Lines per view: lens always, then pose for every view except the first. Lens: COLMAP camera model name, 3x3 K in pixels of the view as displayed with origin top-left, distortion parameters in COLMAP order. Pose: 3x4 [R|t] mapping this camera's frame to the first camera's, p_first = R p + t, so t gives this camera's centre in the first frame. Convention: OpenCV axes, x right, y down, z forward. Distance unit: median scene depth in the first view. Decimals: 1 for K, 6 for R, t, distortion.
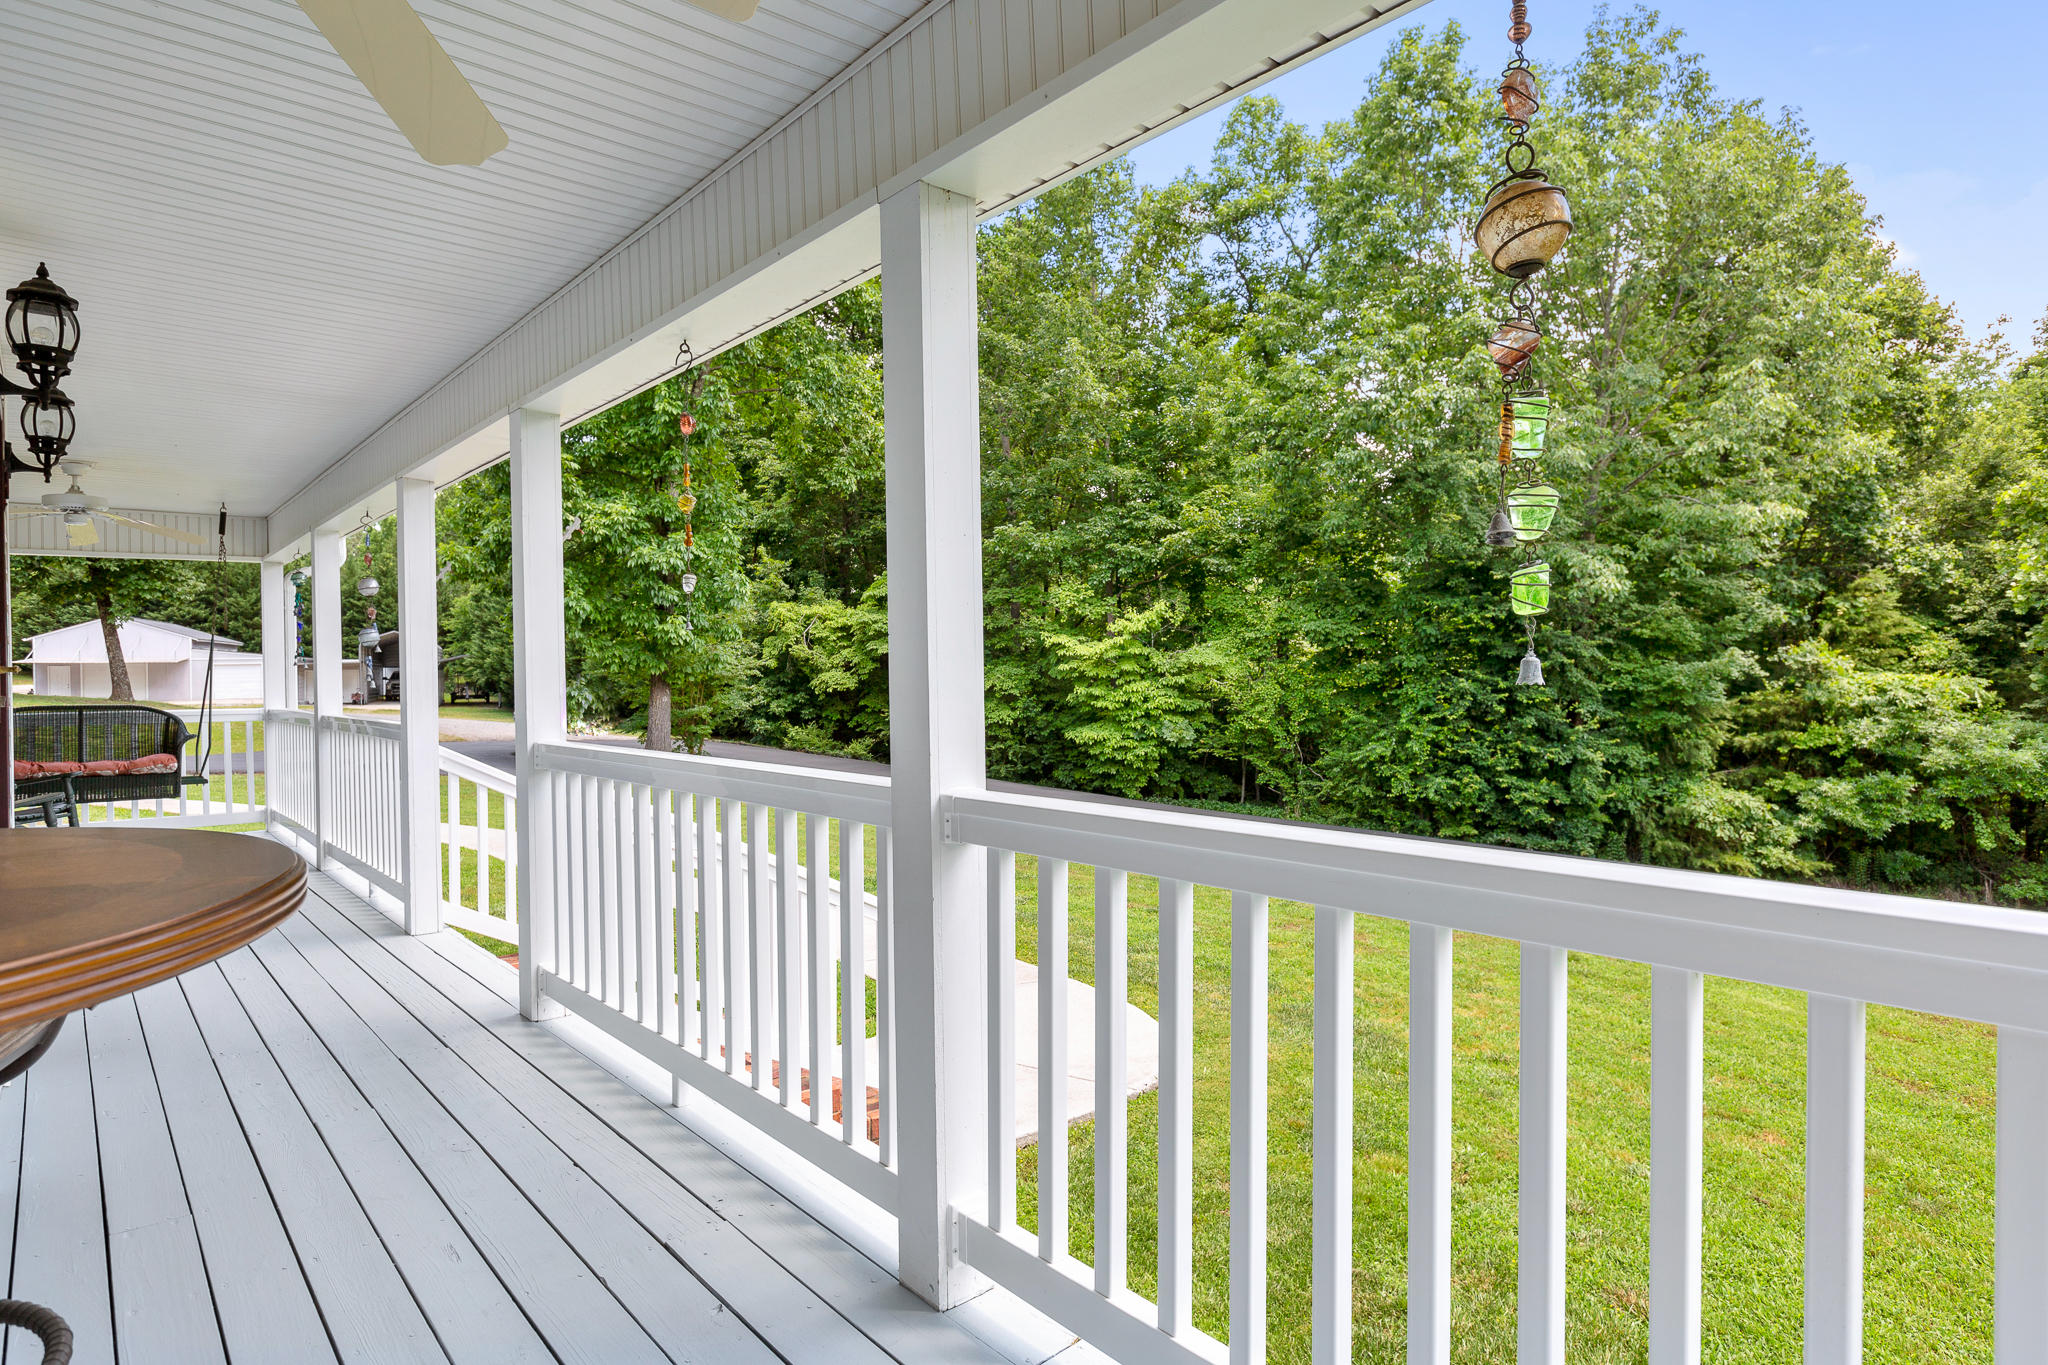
lens RADIAL K [[1131.6, 0, 1030.9], [0, 1131.6, 661.2], [0, 0, 1]] dist [0.000666, 0.000273]
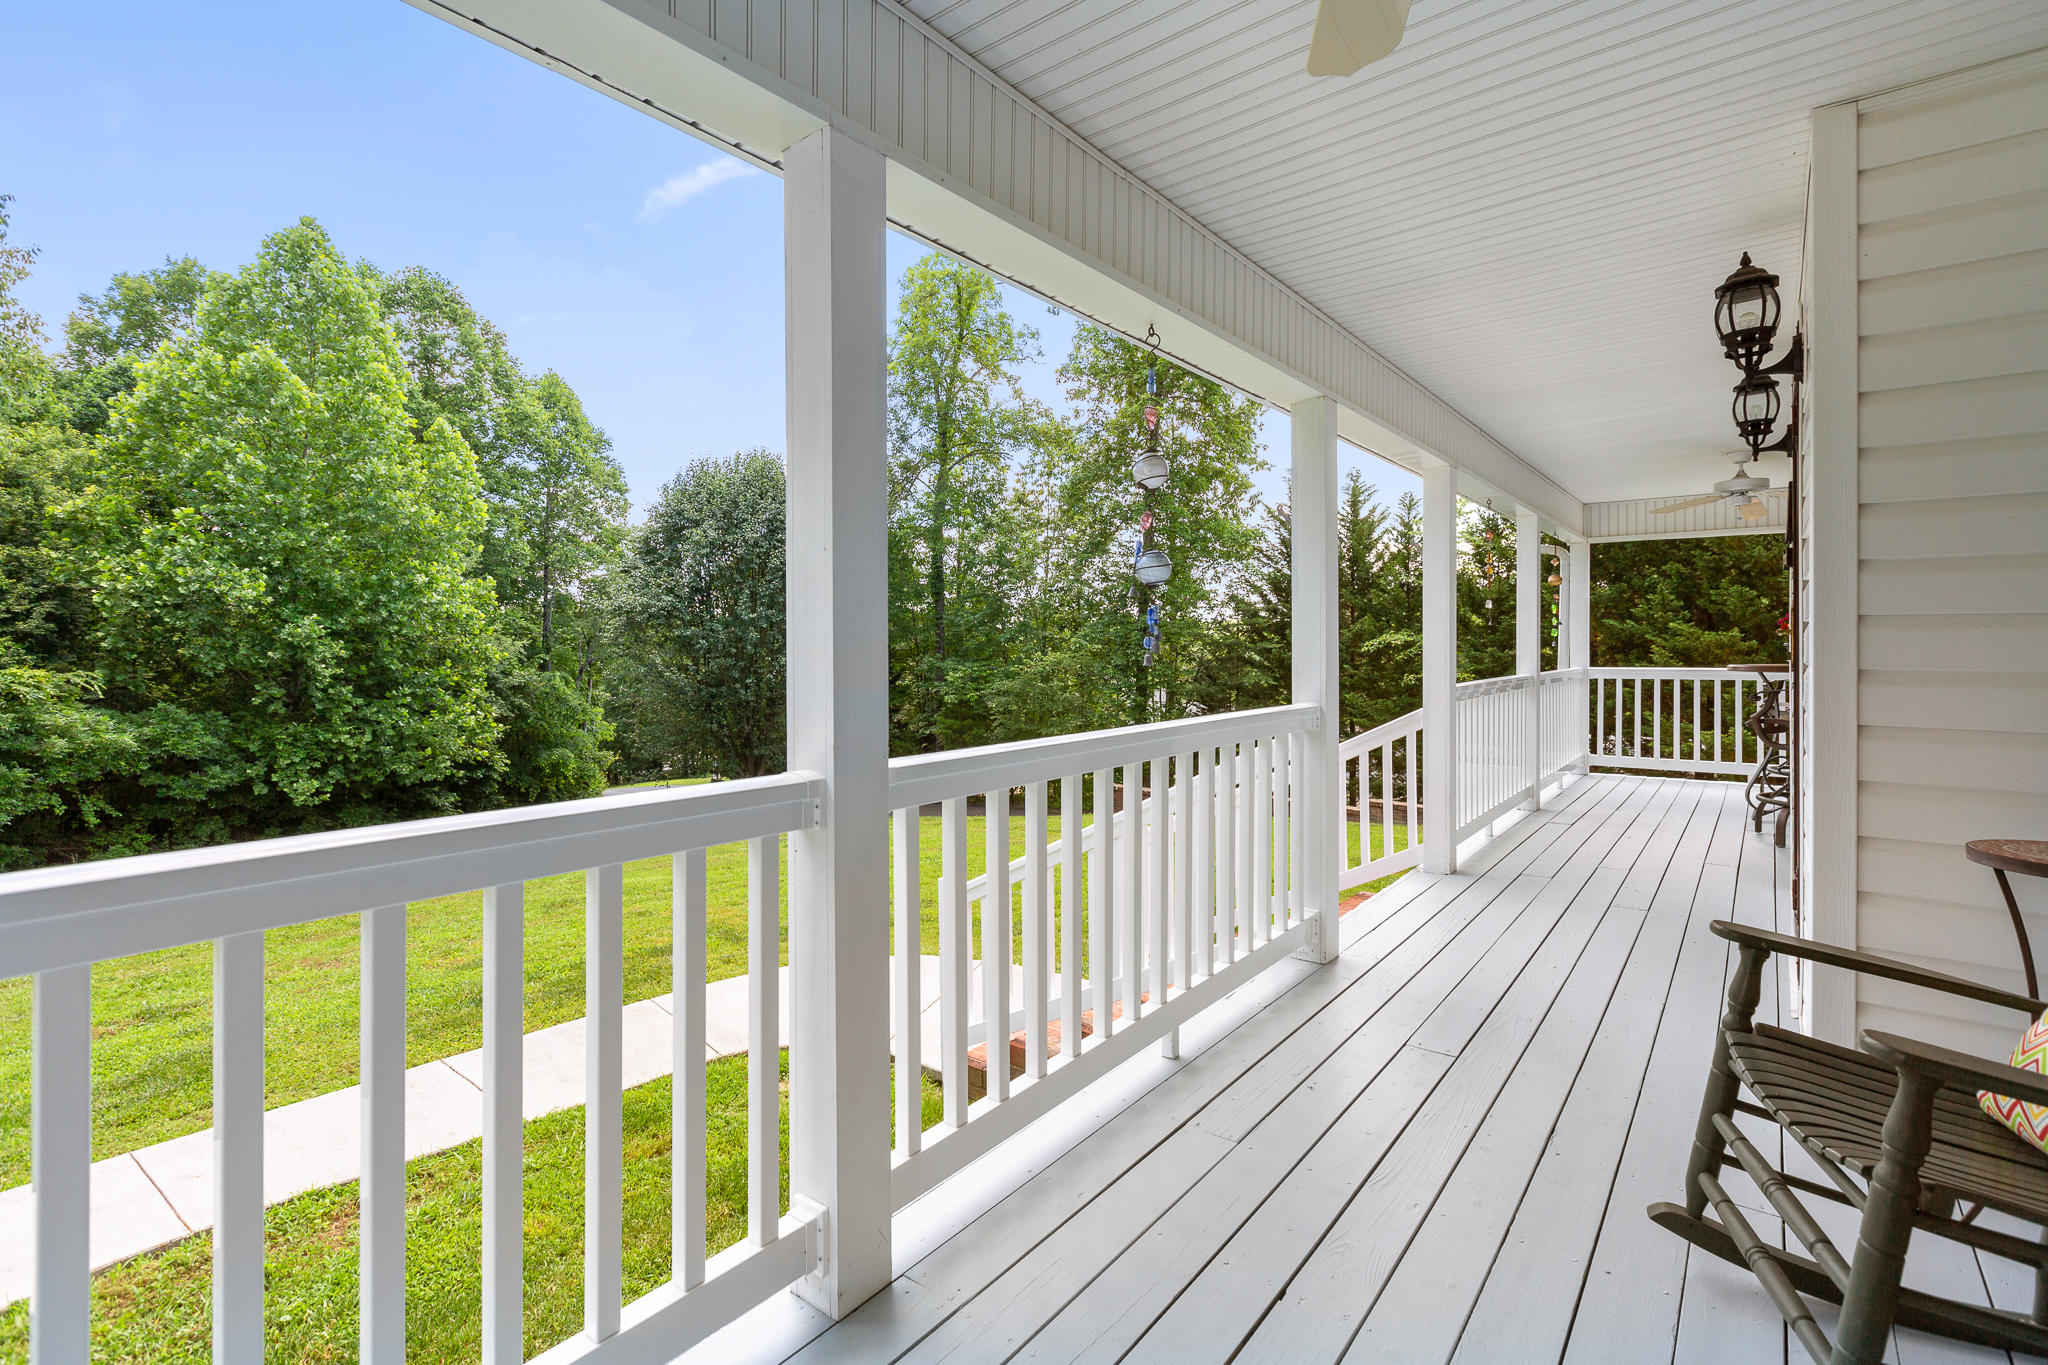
lens RADIAL K [[941.8, 0, 1025.7], [0, 941.8, 653.0], [0, 0, 1]] dist [-0.001006, 0.000031]
pose [[-0.168601, 0.005655, 0.985668, -0.225250], [0.001669, 0.999984, -0.005452, 0.002984], [-0.985683, 0.000726, -0.168607, 0.249474]]
